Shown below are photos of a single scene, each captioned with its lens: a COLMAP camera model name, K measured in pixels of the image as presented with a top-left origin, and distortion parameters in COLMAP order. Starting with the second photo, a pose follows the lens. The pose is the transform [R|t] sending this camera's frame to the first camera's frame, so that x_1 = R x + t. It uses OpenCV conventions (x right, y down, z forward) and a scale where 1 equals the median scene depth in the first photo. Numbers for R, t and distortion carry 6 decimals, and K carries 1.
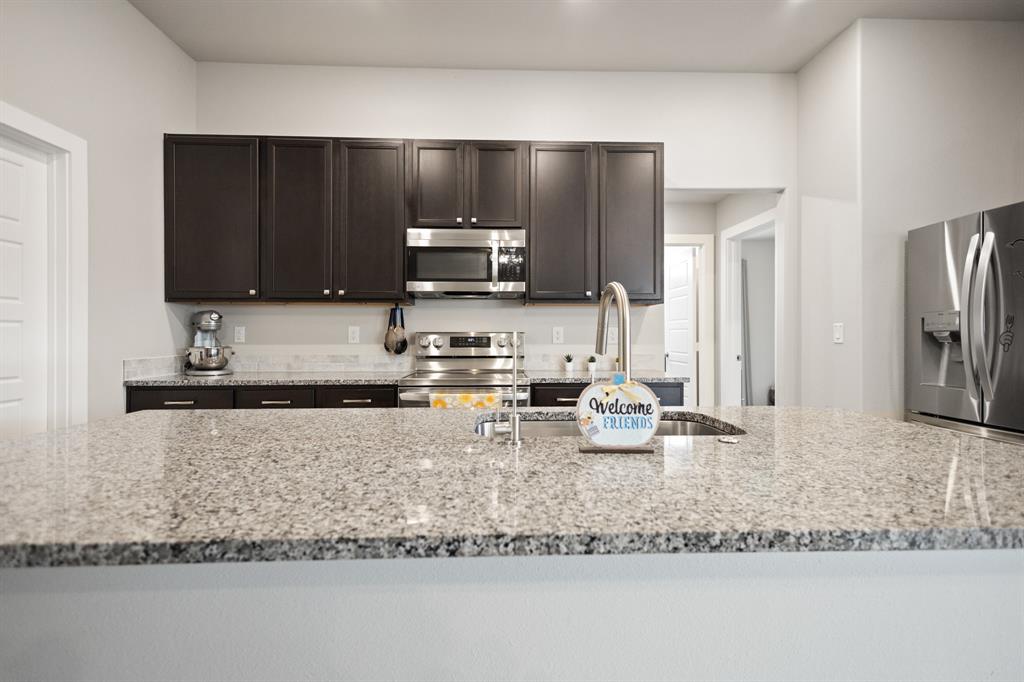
lens RADIAL K [[498.8, 0, 511.2], [0, 498.8, 337.3], [0, 0, 1]] dist [0.027628, -0.005608]
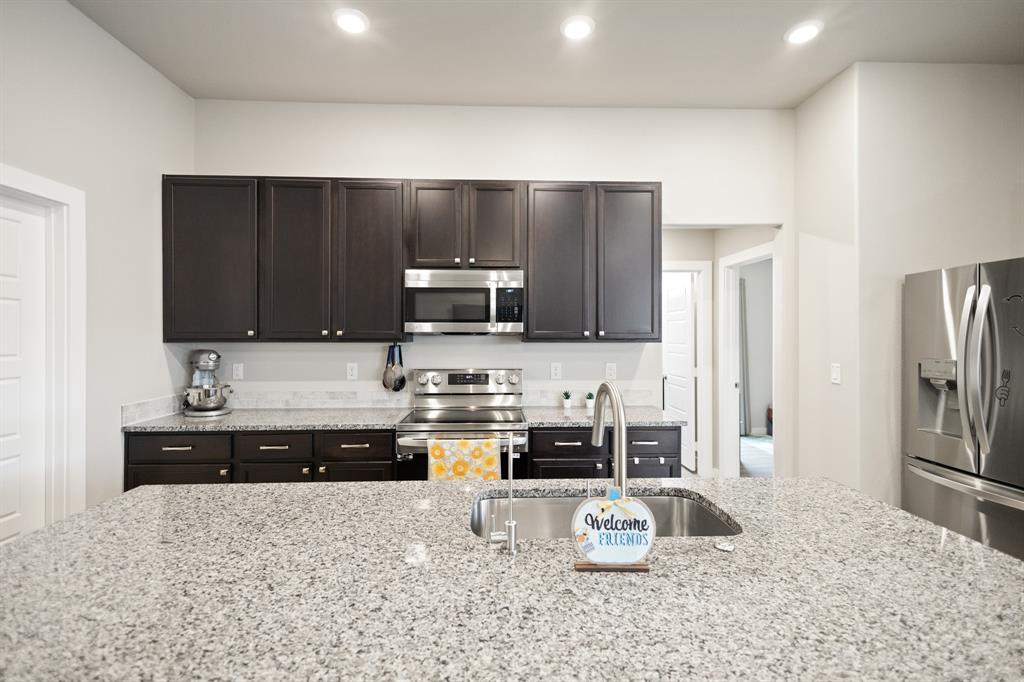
lens RADIAL K [[498.8, 0, 510.9], [0, 498.8, 336.9], [0, 0, 1]] dist [0.027628, -0.005608]
pose [[0.999999, 0.000835, 0.000978, 0.002490], [-0.000839, 0.999990, 0.004332, -0.086591], [-0.000975, -0.004333, 0.999990, -0.001359]]
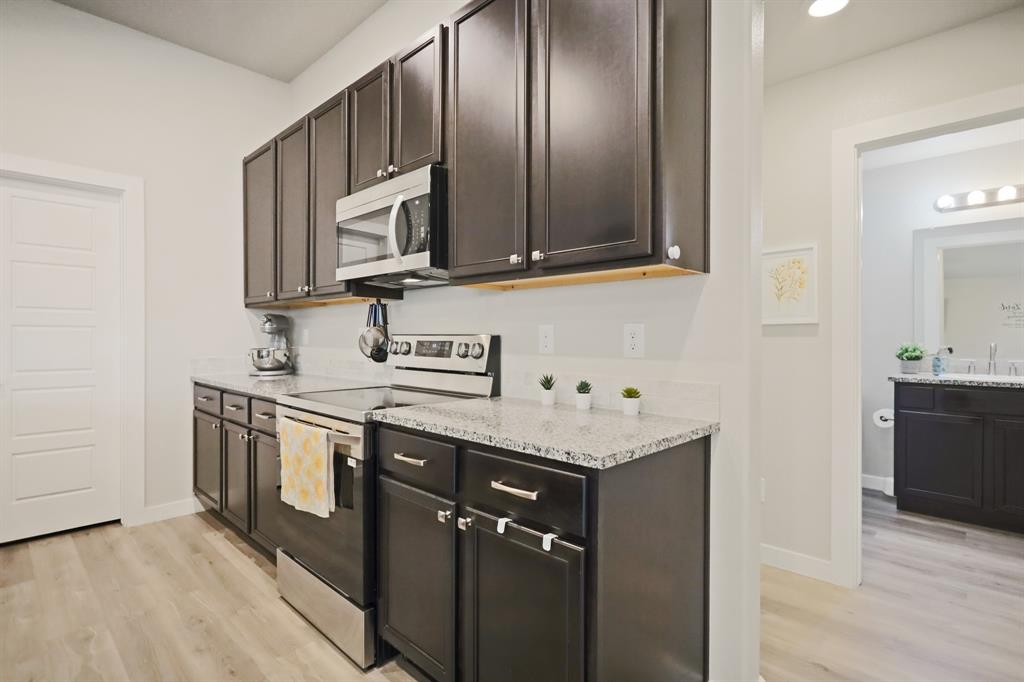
lens RADIAL K [[498.8, 0, 507.6], [0, 498.8, 336.3], [0, 0, 1]] dist [0.027628, -0.005608]
pose [[0.691281, 0.002895, -0.722580, 0.530282], [-0.003235, 0.999994, 0.000912, -0.009162], [0.722579, 0.001707, 0.691286, 0.650300]]
